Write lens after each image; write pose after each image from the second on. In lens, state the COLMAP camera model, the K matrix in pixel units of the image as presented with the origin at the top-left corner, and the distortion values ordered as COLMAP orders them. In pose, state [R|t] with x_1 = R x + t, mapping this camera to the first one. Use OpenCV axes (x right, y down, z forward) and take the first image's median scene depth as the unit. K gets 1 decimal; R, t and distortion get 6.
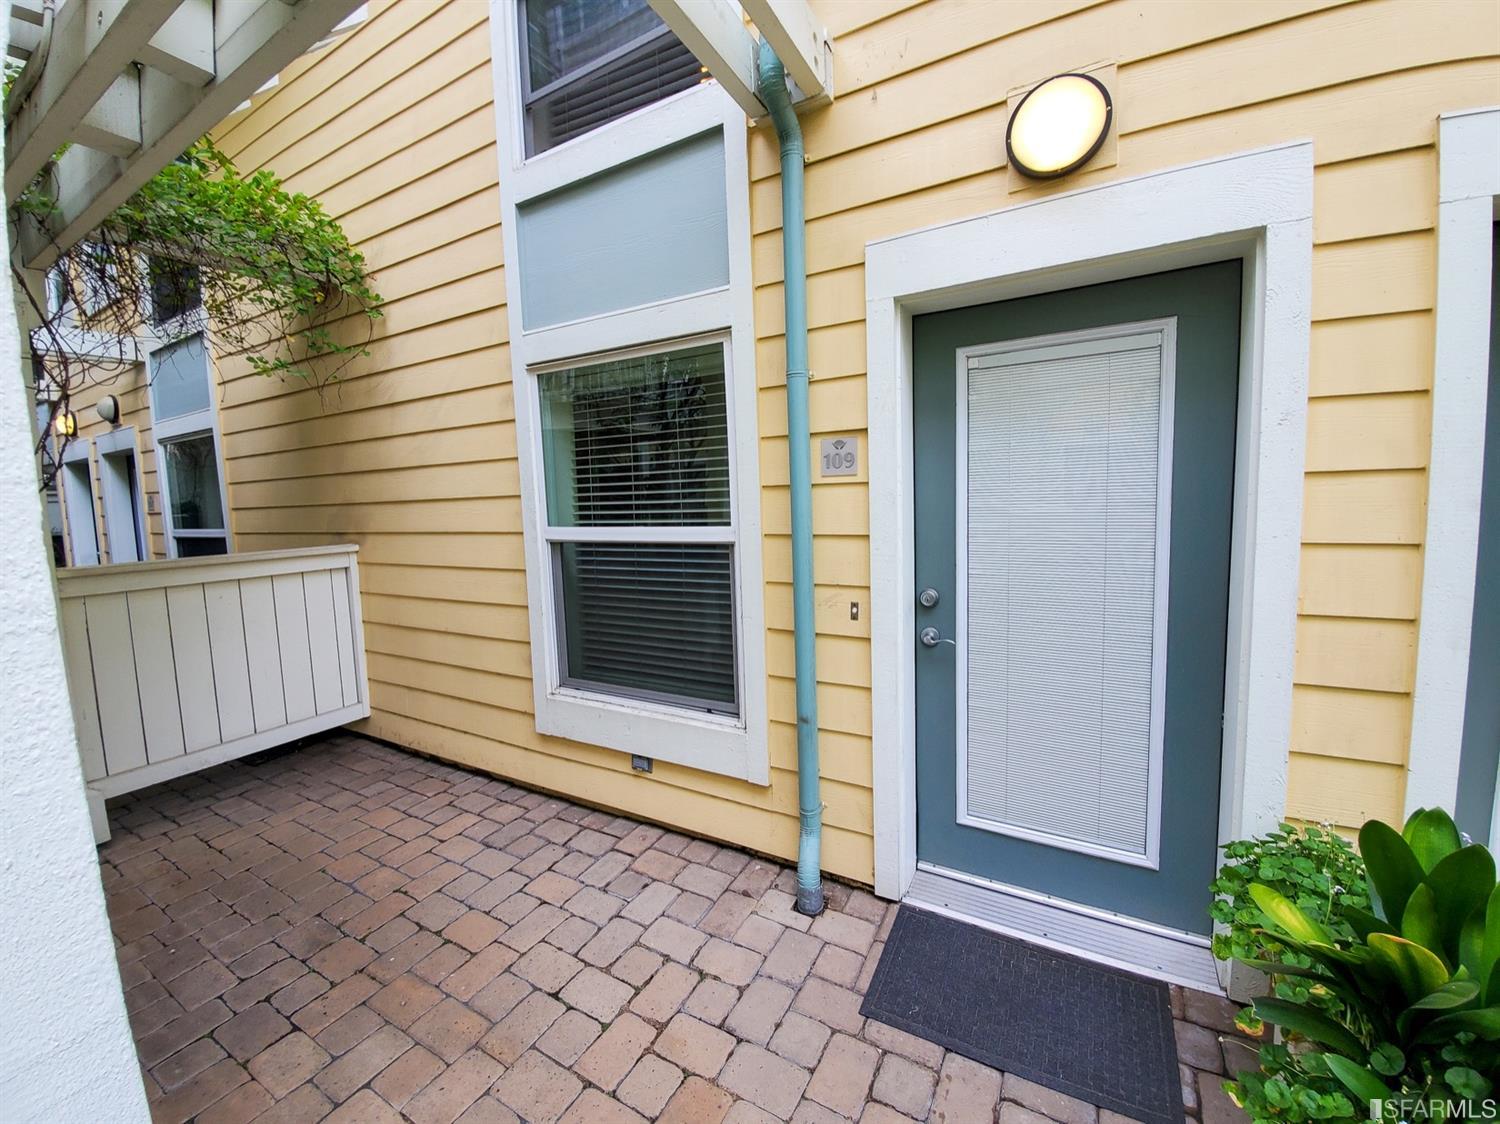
lens RADIAL K [[593.6, 0, 752.0], [0, 593.6, 545.6], [0, 0, 1]] dist [0.019620, -0.019294]
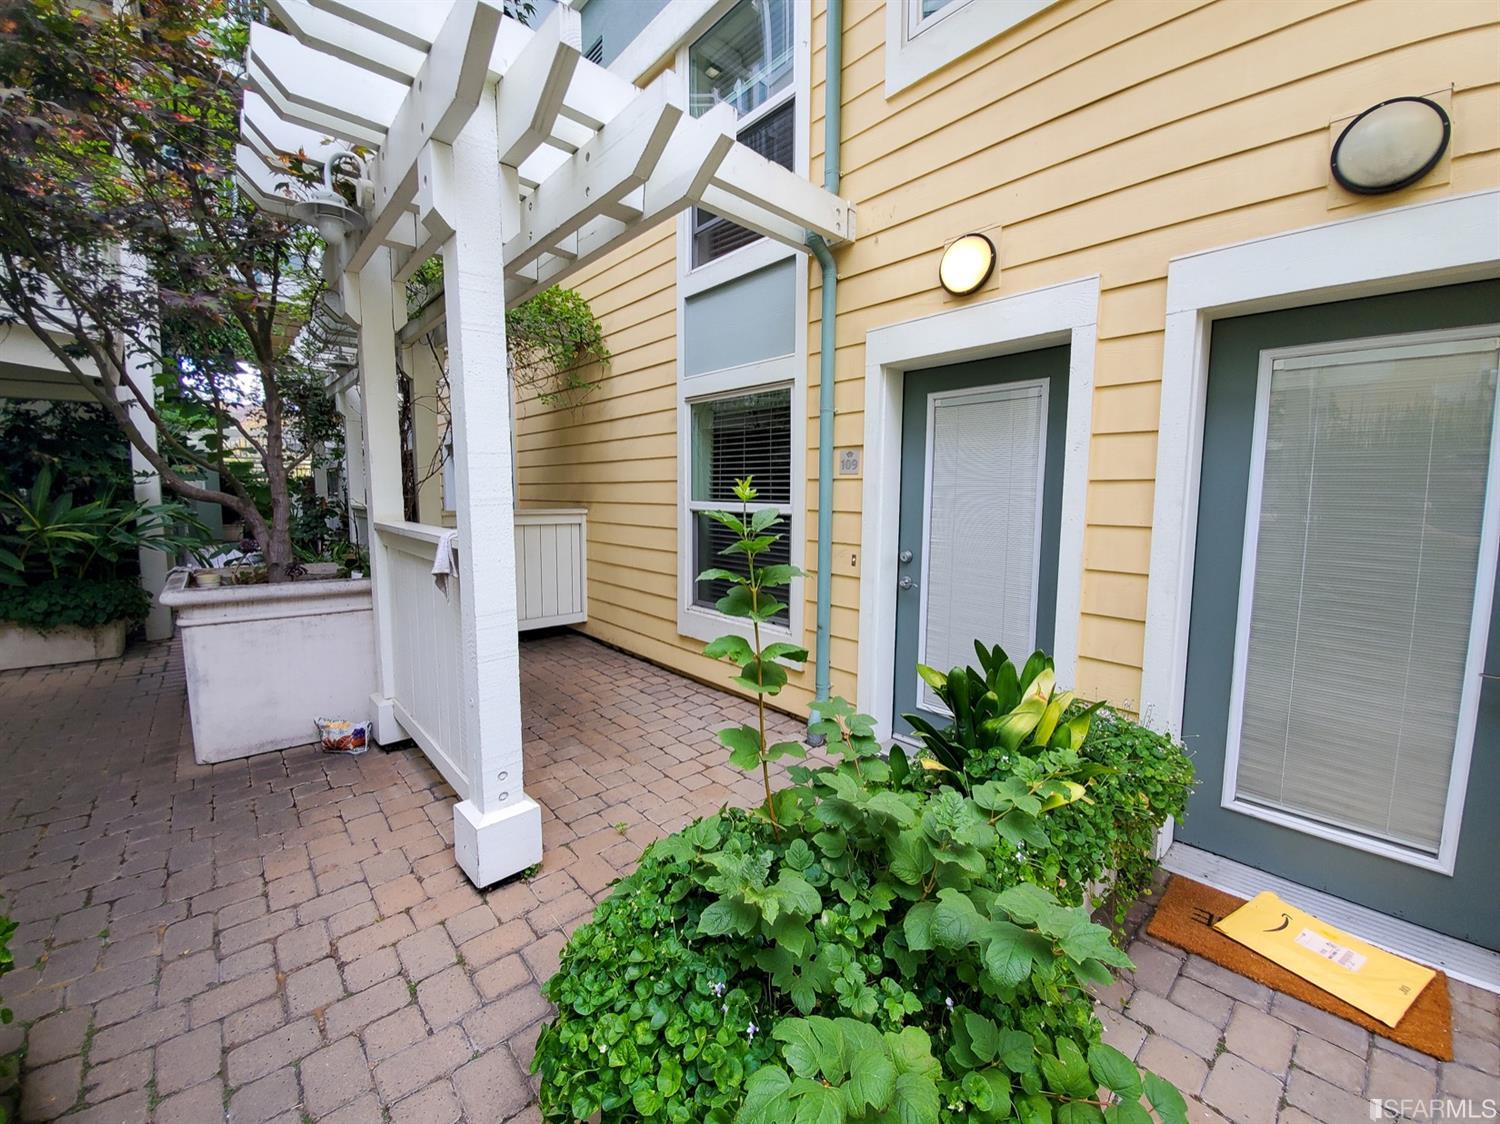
lens RADIAL K [[593.6, 0, 752.0], [0, 593.6, 545.6], [0, 0, 1]] dist [0.019620, -0.019294]
pose [[0.947541, 0.069987, -0.311879, 0.327668], [-0.067751, 0.997540, 0.018014, 0.049544], [0.312373, 0.004061, 0.949951, -0.467724]]
